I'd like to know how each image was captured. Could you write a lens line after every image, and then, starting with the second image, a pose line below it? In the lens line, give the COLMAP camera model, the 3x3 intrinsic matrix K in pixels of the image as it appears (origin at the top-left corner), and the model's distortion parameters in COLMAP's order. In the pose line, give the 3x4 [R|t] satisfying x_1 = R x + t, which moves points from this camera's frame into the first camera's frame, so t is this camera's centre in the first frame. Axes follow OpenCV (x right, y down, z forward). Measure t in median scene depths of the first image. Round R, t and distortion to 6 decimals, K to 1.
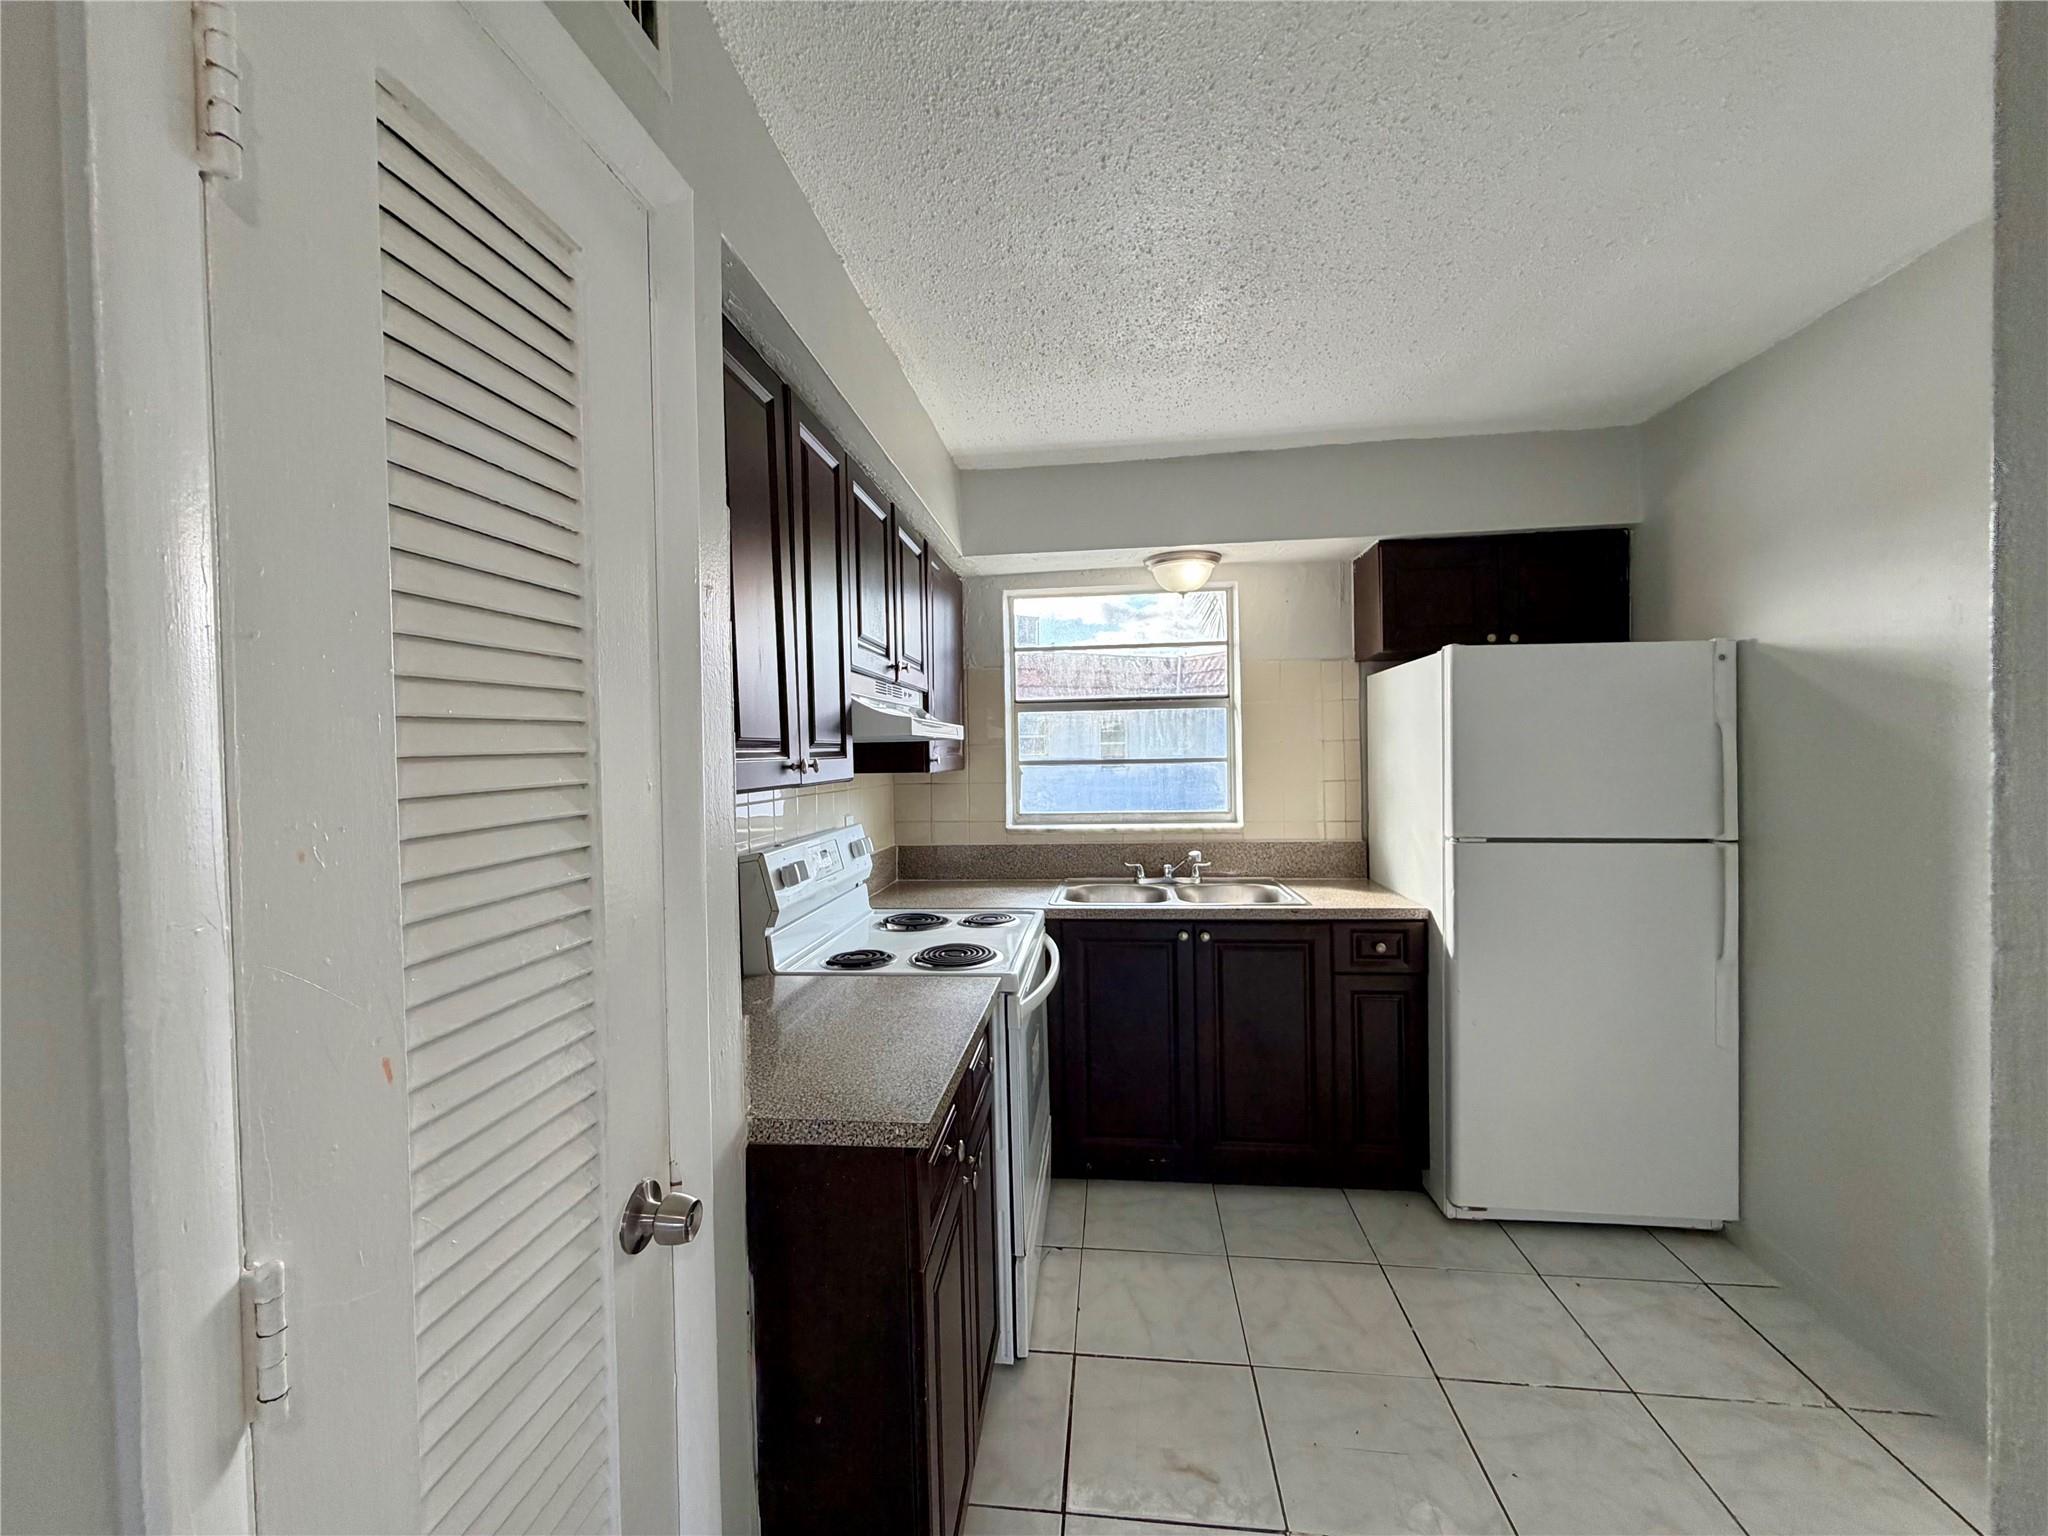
lens RADIAL K [[815.7, 0, 1019.8], [0, 815.7, 771.7], [0, 0, 1]] dist [-0.000889, -0.000943]
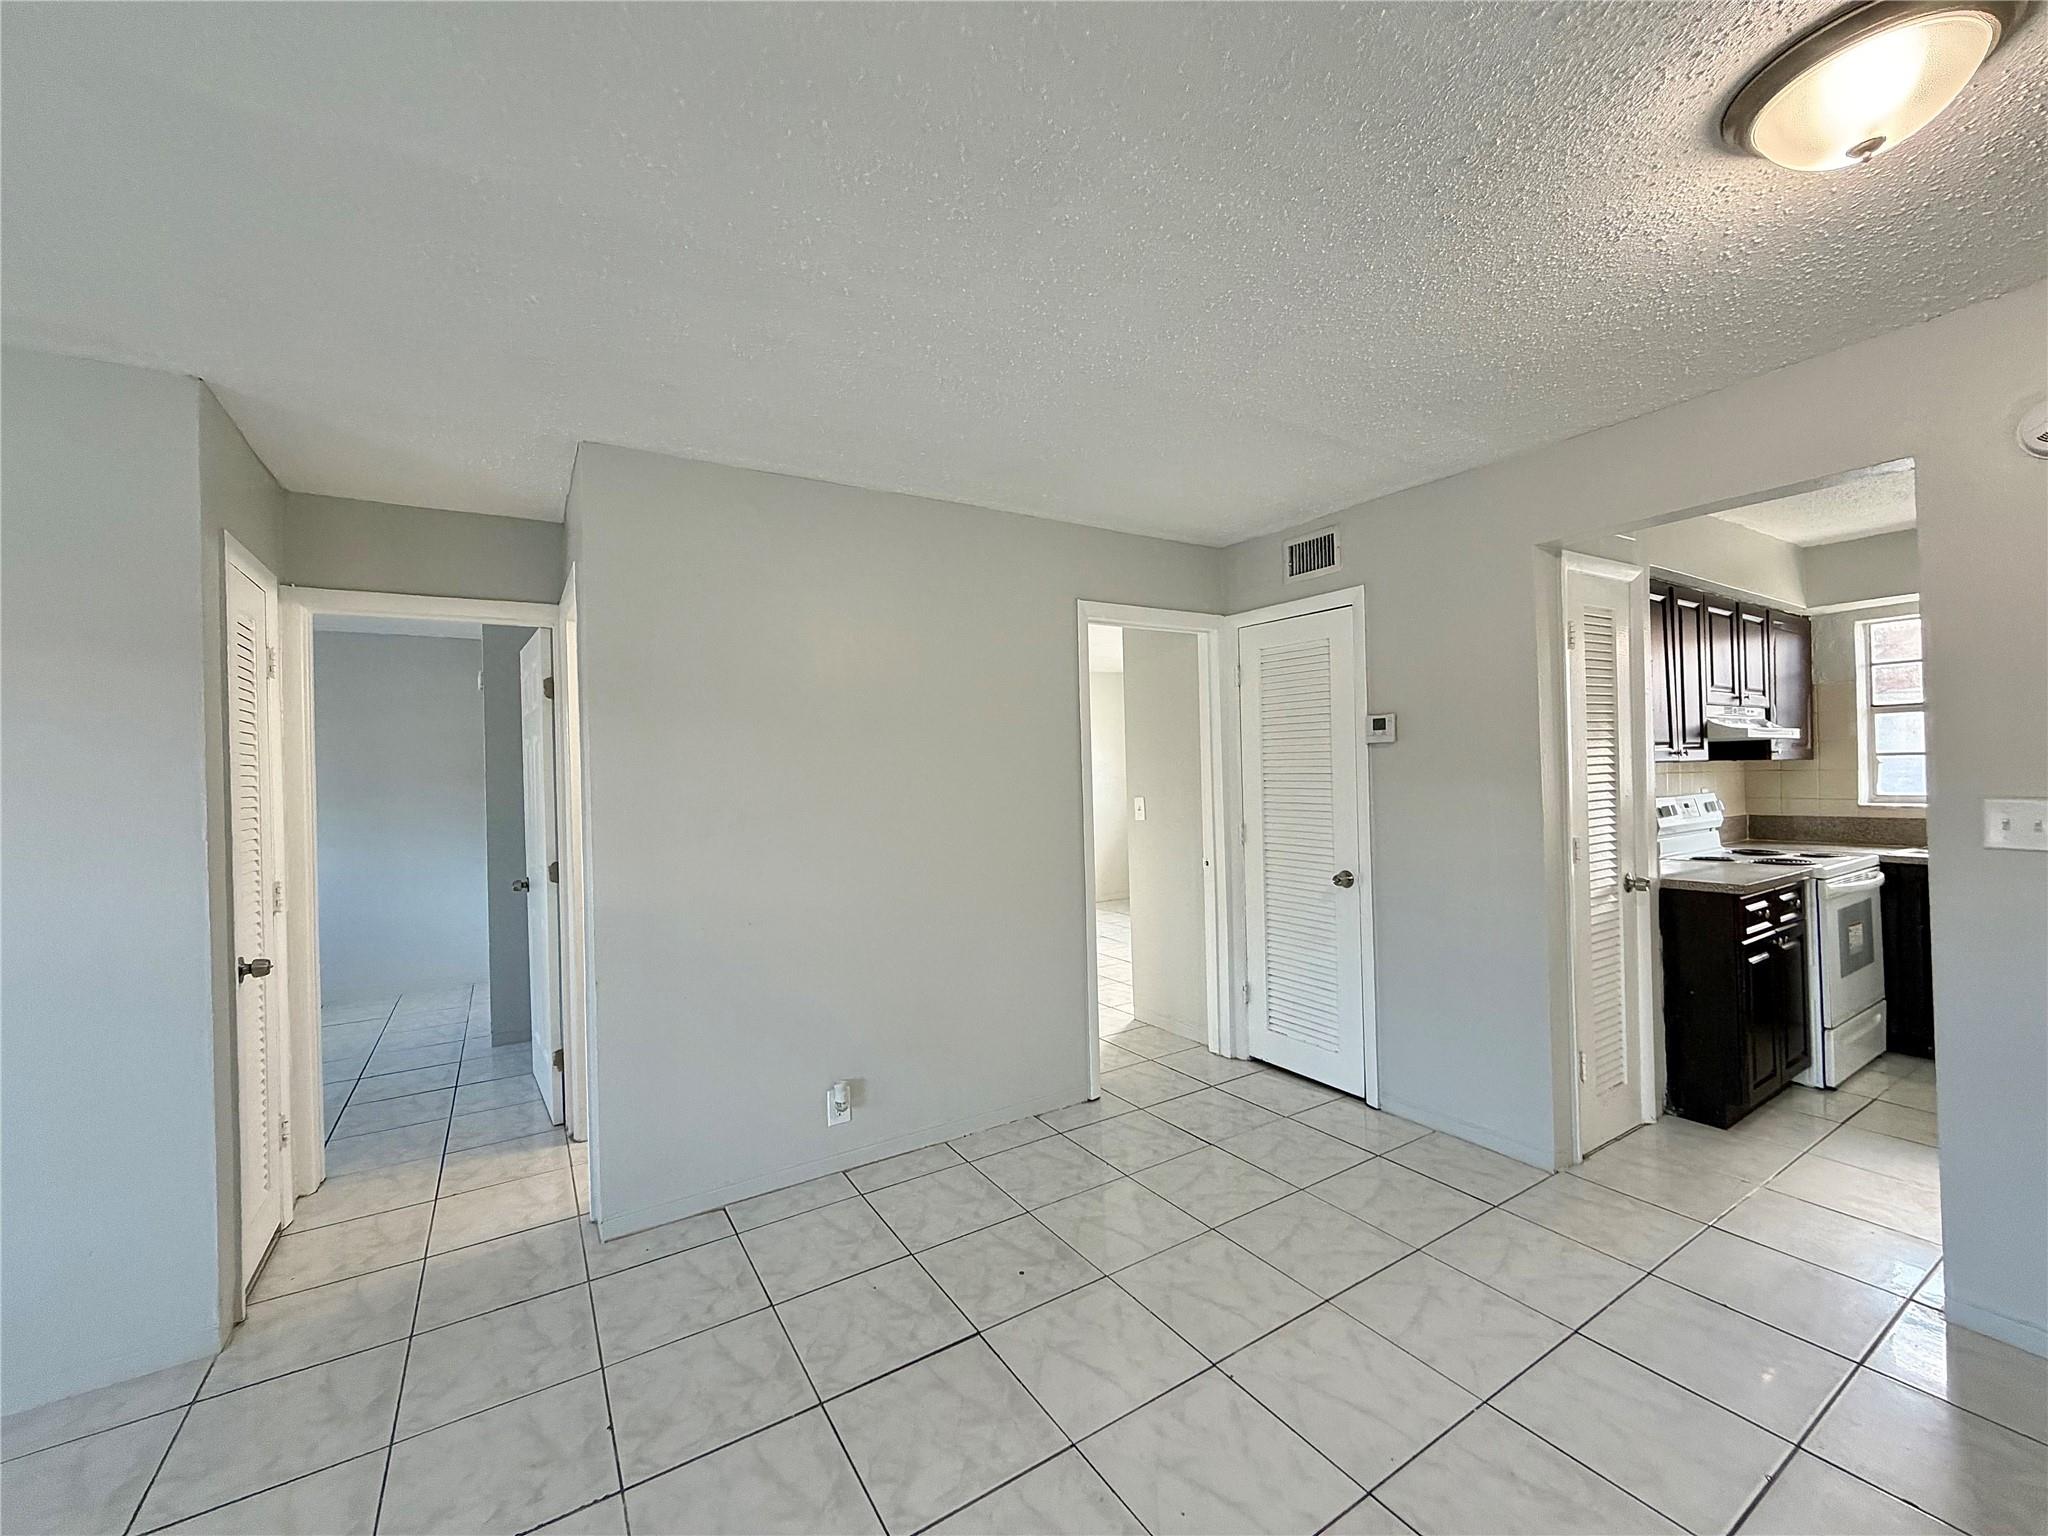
lens RADIAL K [[815.7, 0, 1012.1], [0, 815.7, 767.0], [0, 0, 1]] dist [-0.000889, -0.000943]
pose [[0.616567, -0.001870, -0.787300, 0.209306], [-0.006868, 0.999946, -0.007753, 0.035051], [0.787272, 0.010187, 0.616521, -1.042808]]
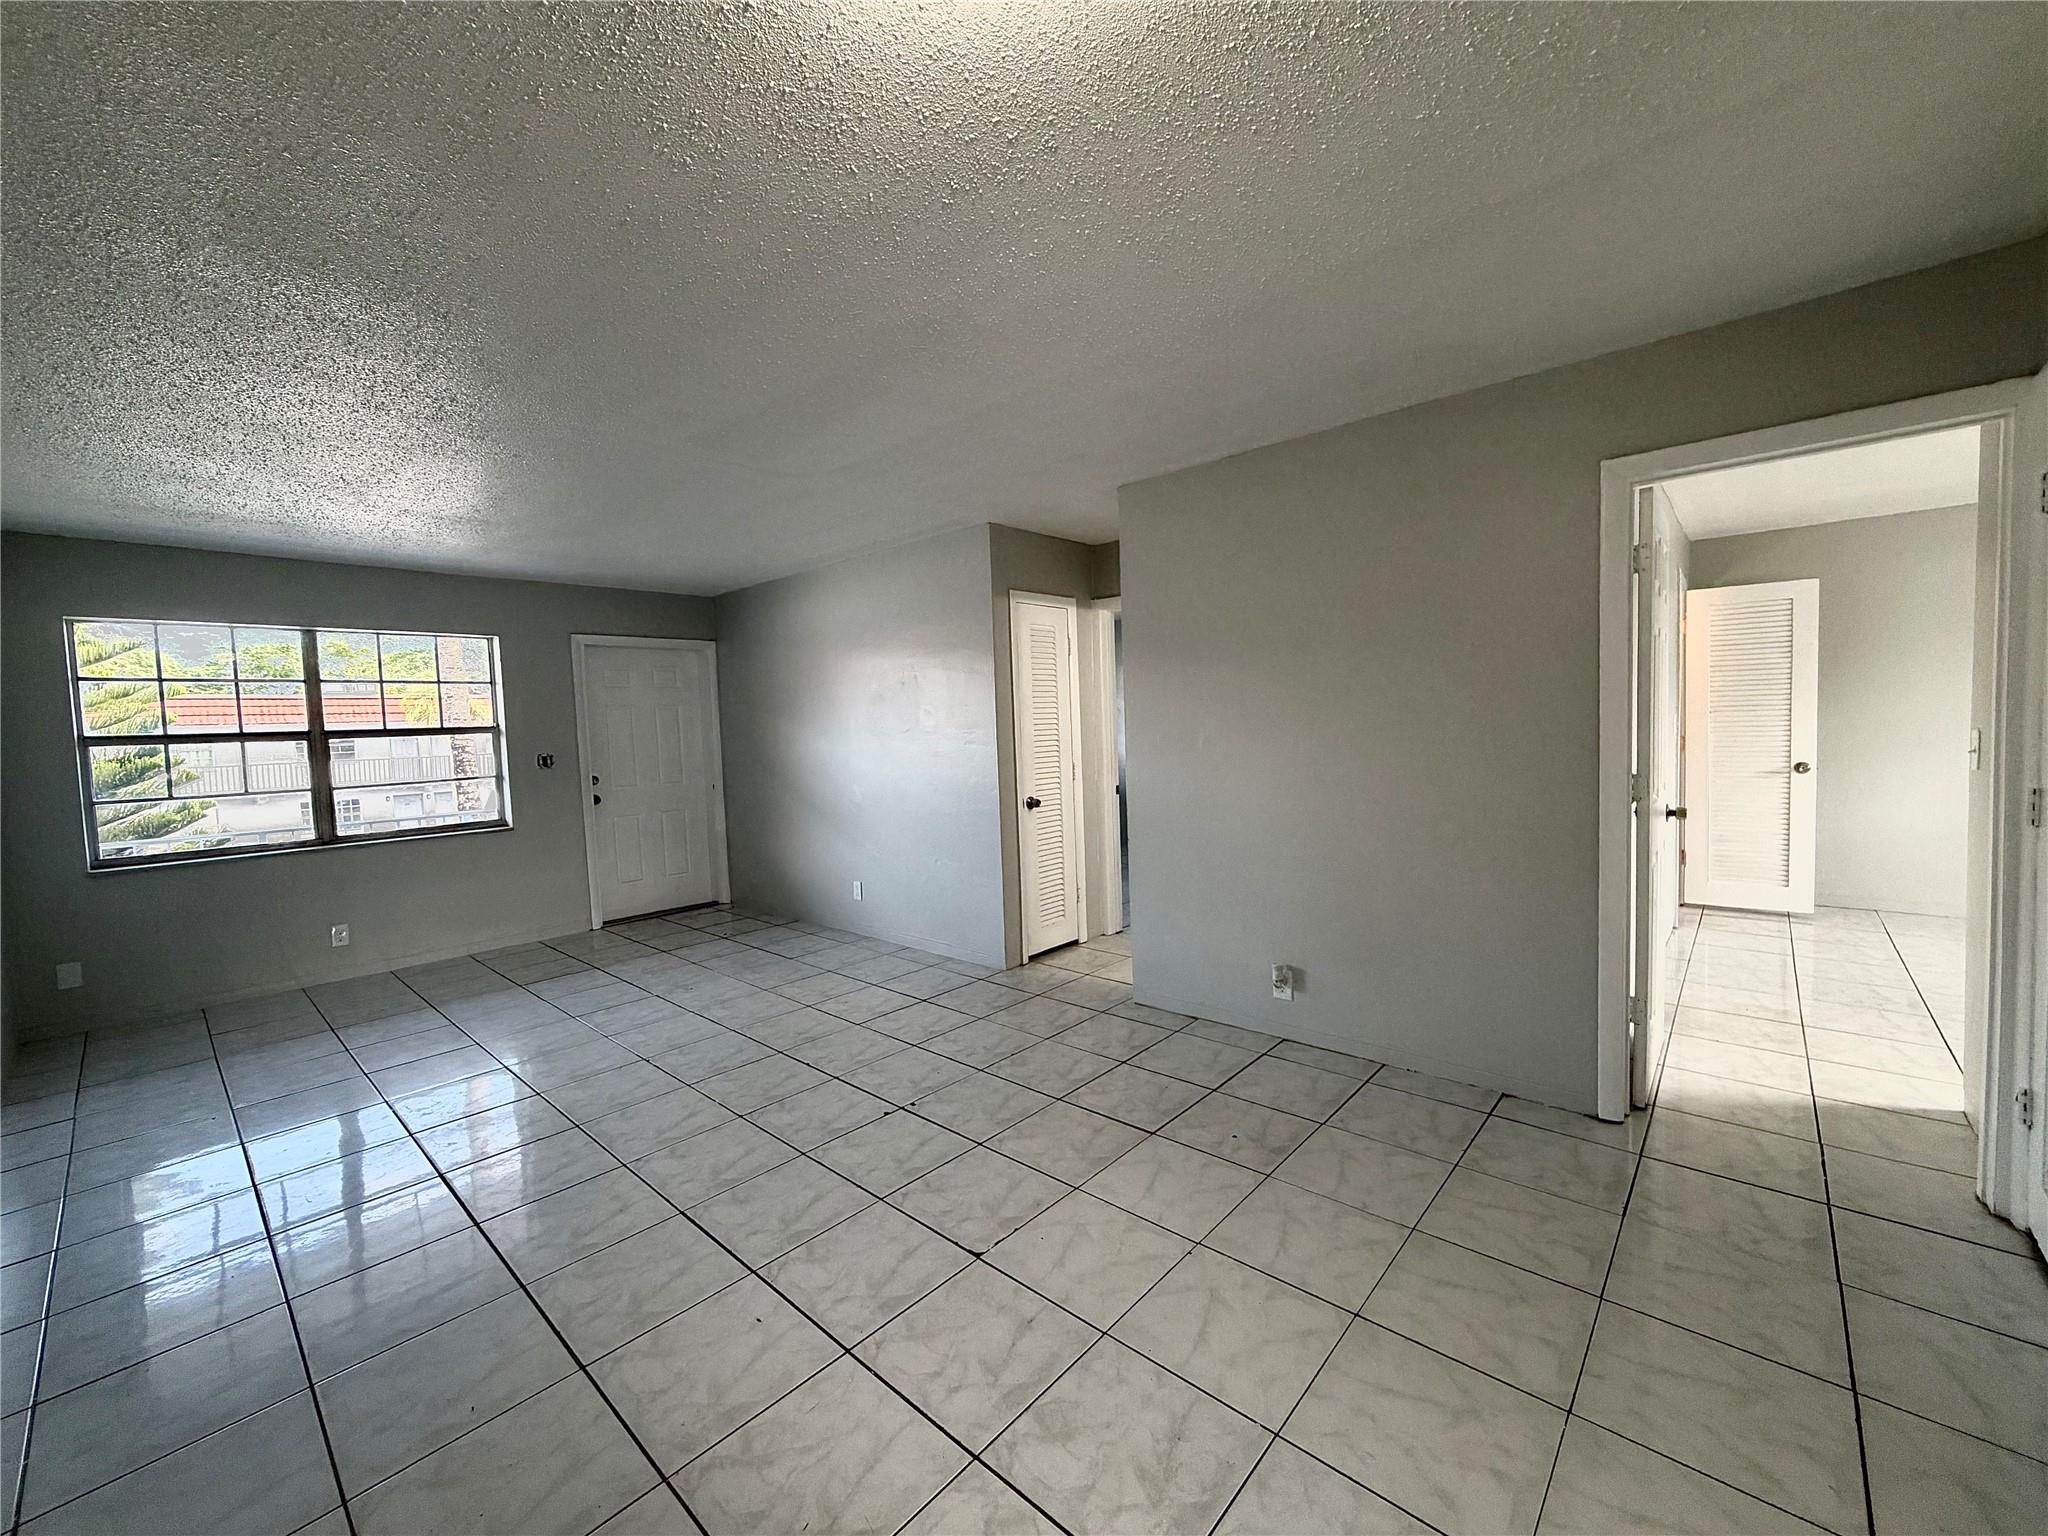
lens RADIAL K [[815.7, 0, 1026.9], [0, 815.7, 771.5], [0, 0, 1]] dist [-0.000889, -0.000943]
pose [[-0.584366, 0.086651, -0.806851, 0.448980], [0.023161, 0.995659, 0.090153, 0.021101], [0.811160, 0.033995, -0.583836, -0.156629]]
